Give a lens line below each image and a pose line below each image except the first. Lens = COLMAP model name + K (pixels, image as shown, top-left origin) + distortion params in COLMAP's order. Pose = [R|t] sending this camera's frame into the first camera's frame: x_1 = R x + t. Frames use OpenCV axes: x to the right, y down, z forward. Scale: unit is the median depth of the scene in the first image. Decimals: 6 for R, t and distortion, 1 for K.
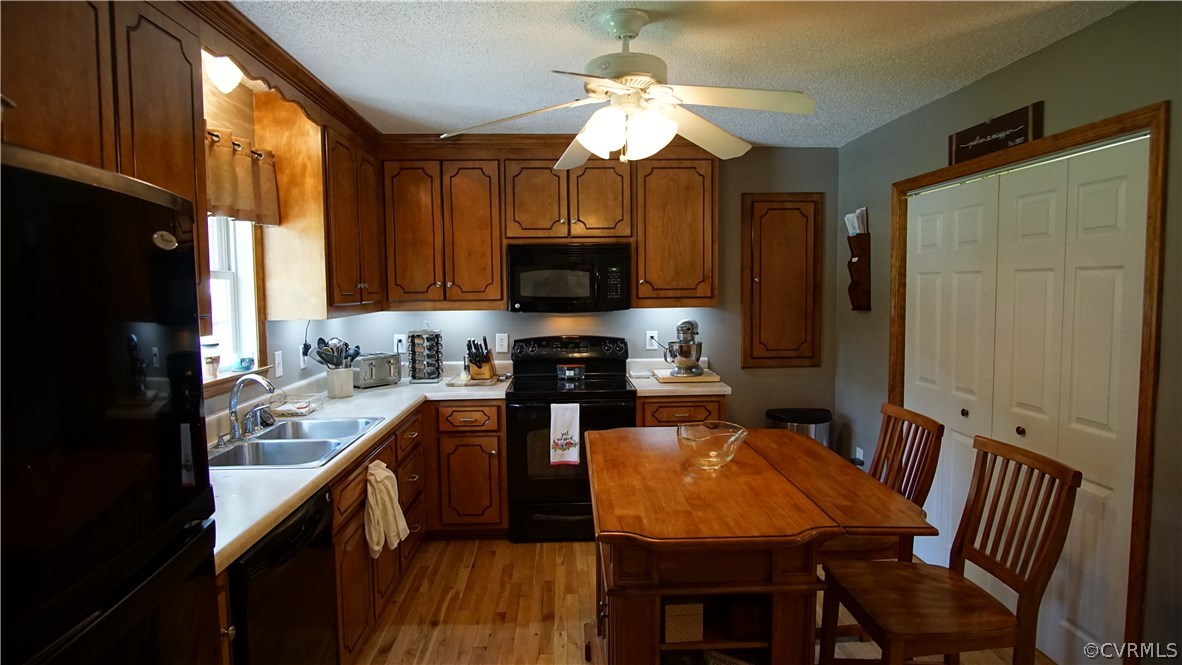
lens RADIAL K [[636.8, 0, 589.9], [0, 636.8, 333.5], [0, 0, 1]] dist [-0.028627, 0.005209]
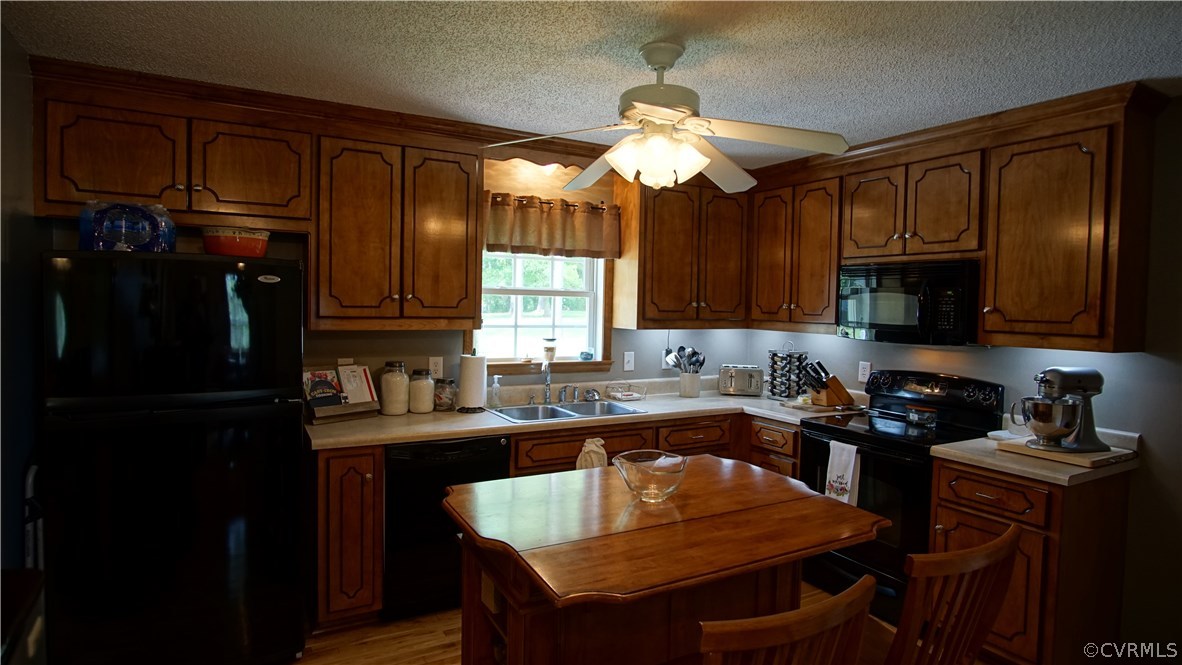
lens RADIAL K [[636.8, 0, 587.4], [0, 636.8, 329.0], [0, 0, 1]] dist [-0.028627, 0.005209]
pose [[0.442628, 0.057638, -0.894851, 0.539513], [-0.093902, 0.995425, 0.017669, -0.027979], [0.891775, 0.076208, 0.446015, 0.256036]]
